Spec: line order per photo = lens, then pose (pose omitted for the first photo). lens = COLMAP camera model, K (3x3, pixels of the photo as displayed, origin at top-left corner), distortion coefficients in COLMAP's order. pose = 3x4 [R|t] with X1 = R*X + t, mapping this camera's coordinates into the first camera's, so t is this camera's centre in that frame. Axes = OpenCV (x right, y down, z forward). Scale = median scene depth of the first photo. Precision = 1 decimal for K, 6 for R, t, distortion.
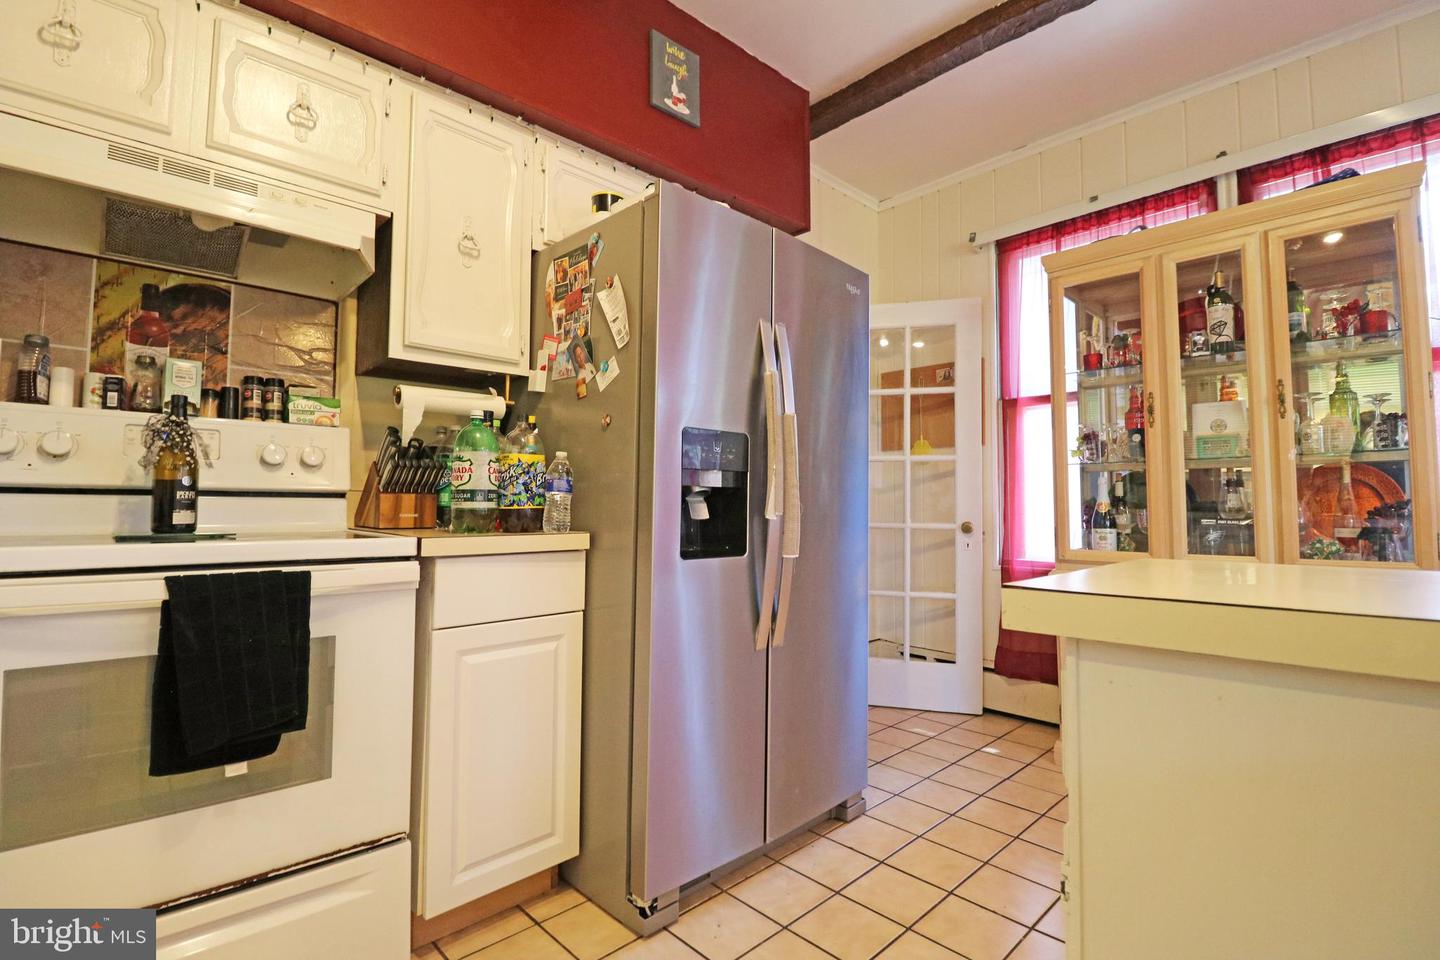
lens RADIAL K [[661.9, 0, 720.0], [0, 661.9, 480.0], [0, 0, 1]] dist [-0.026092, 0.000426]
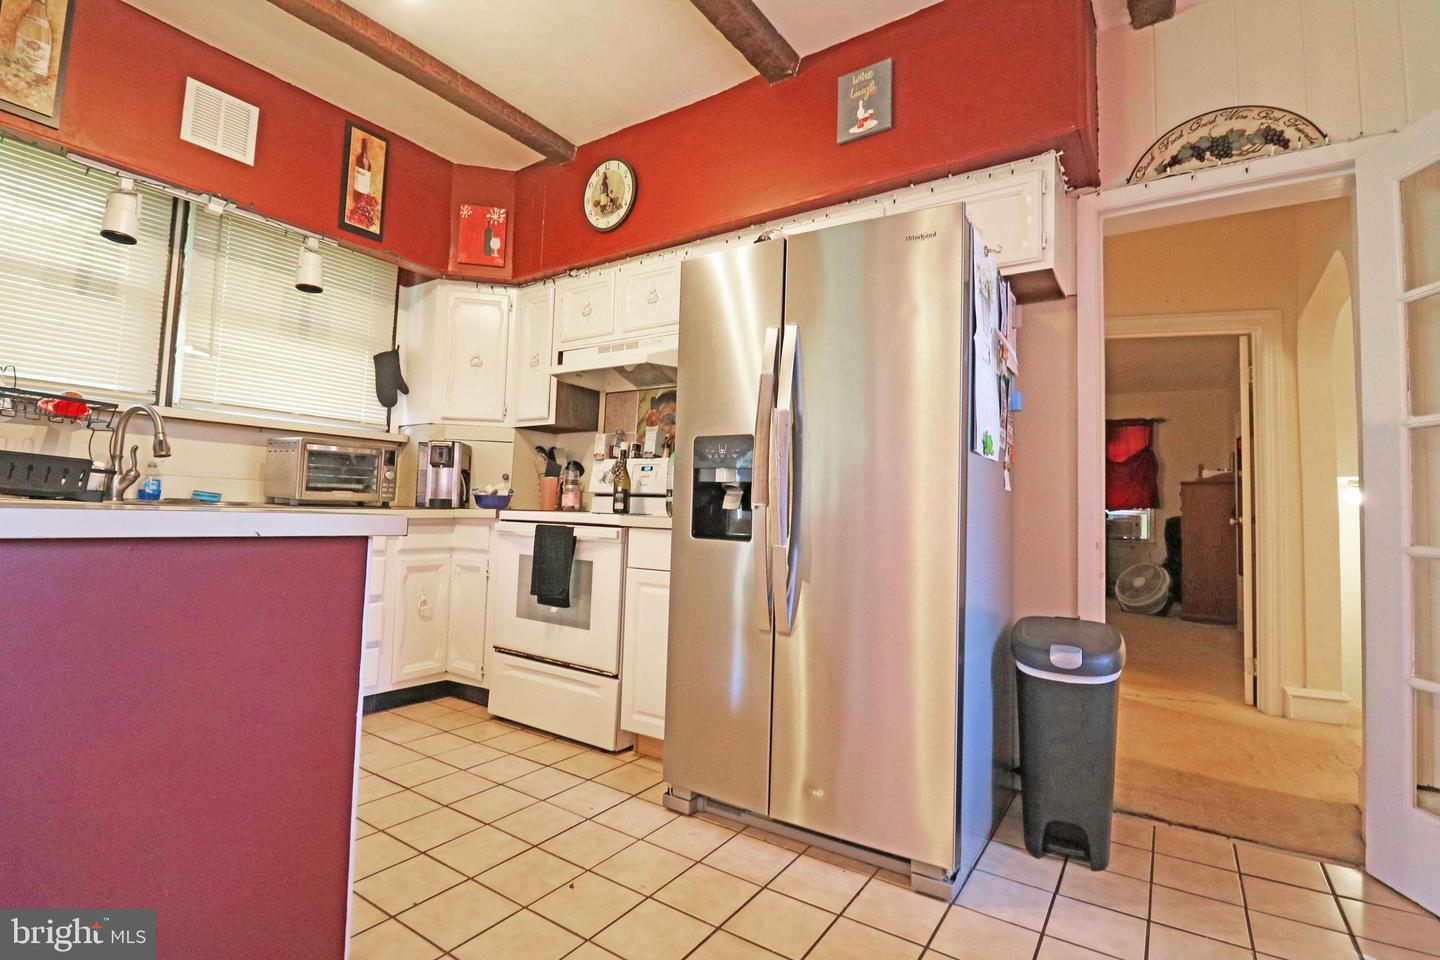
lens RADIAL K [[661.9, 0, 720.0], [0, 661.9, 480.0], [0, 0, 1]] dist [-0.026092, 0.000426]
pose [[0.210442, -0.046778, -0.976487, 1.256232], [0.004954, 0.998893, -0.046784, 0.066529], [0.977594, 0.005008, 0.210441, 0.781584]]
